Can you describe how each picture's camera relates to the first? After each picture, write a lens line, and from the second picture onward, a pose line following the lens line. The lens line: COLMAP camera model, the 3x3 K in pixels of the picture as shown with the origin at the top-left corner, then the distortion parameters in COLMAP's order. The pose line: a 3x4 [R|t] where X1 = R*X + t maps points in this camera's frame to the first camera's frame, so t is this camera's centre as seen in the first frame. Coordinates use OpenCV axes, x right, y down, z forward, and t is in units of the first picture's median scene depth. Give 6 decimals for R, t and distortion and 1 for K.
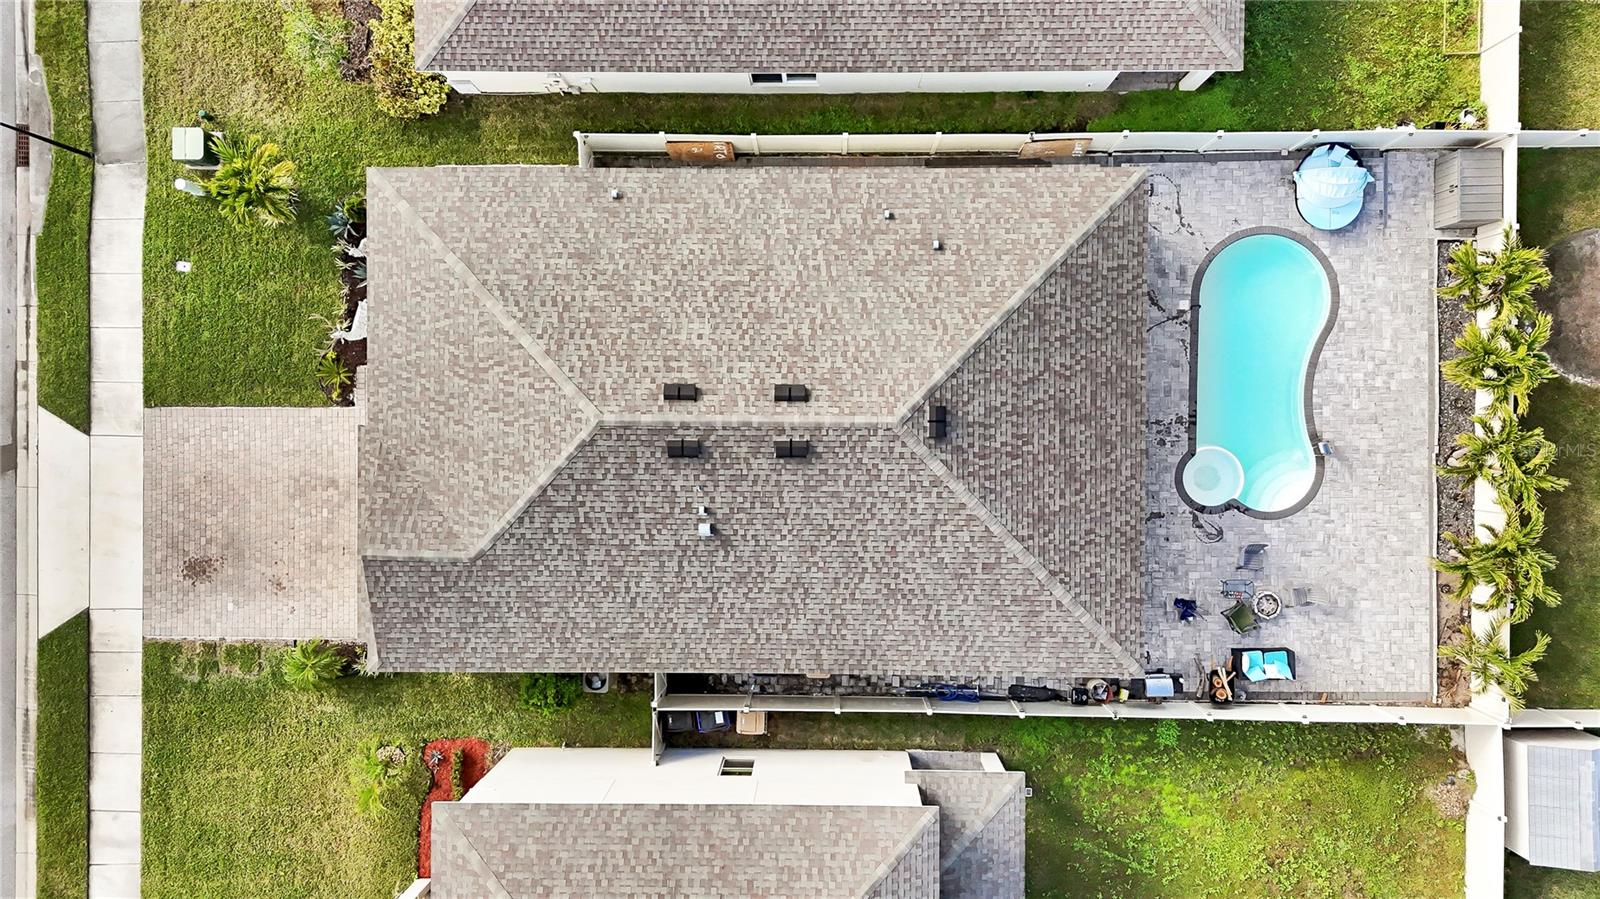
lens RADIAL K [[1186.9, 0, 800.0], [0, 1186.9, 449.5], [0, 0, 1]] dist [0.140216, -0.000667]
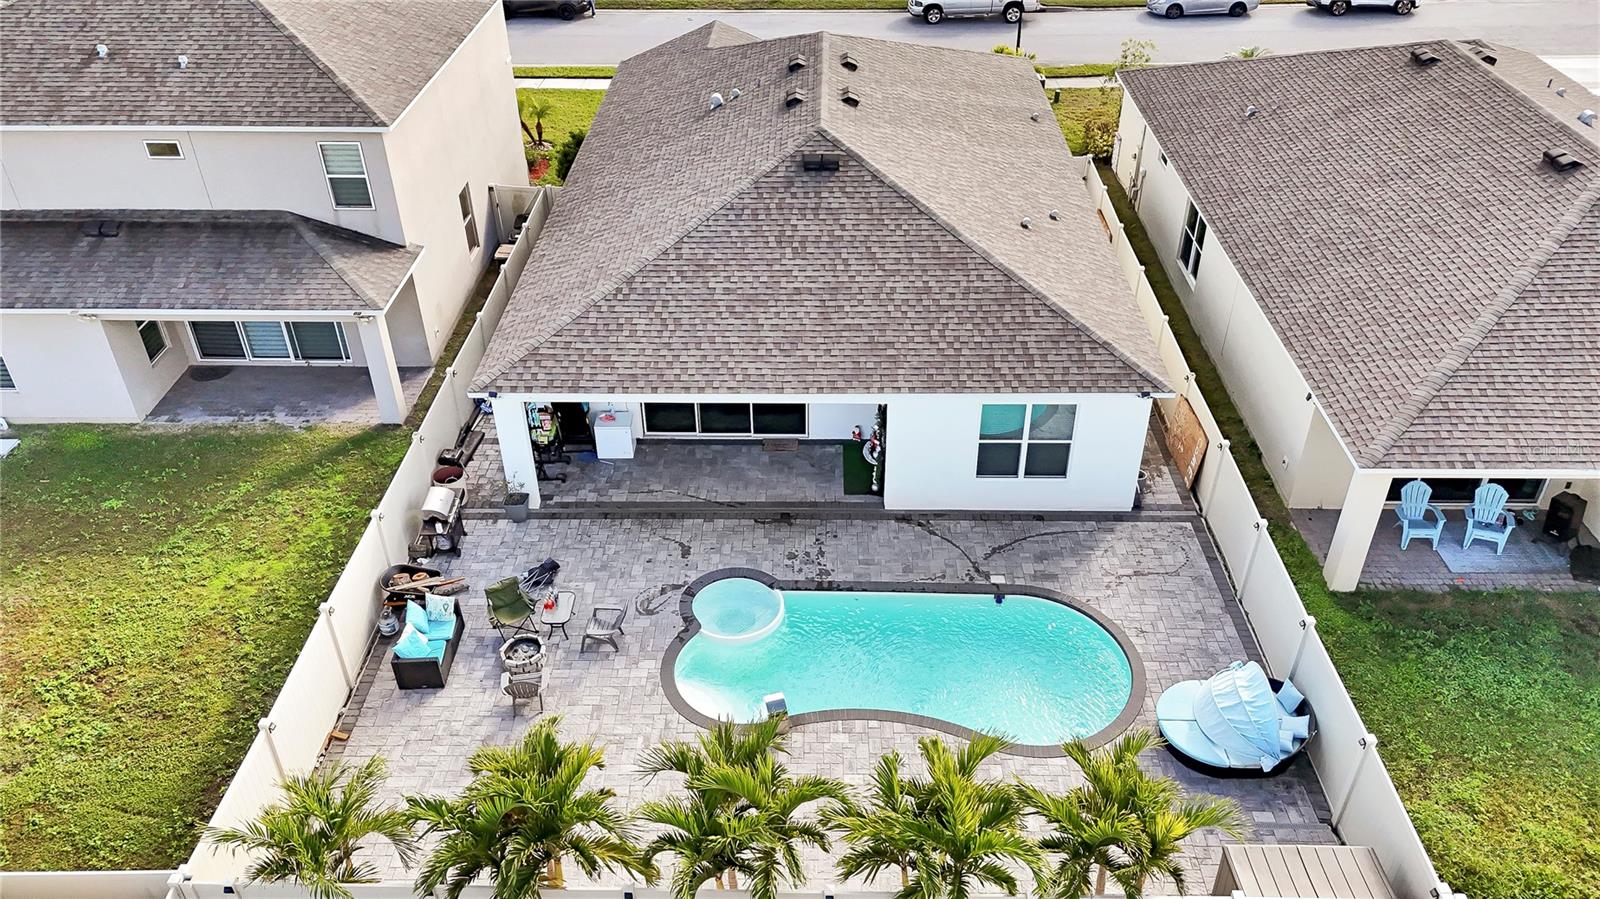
lens RADIAL K [[1186.9, 0, 800.0], [0, 1186.9, 449.5], [0, 0, 1]] dist [0.140216, -0.000667]
pose [[-0.019650, 0.581953, -0.812985, 0.903036], [-0.999807, -0.011831, 0.015697, -0.022445], [-0.000483, 0.813136, 0.582073, 0.619004]]
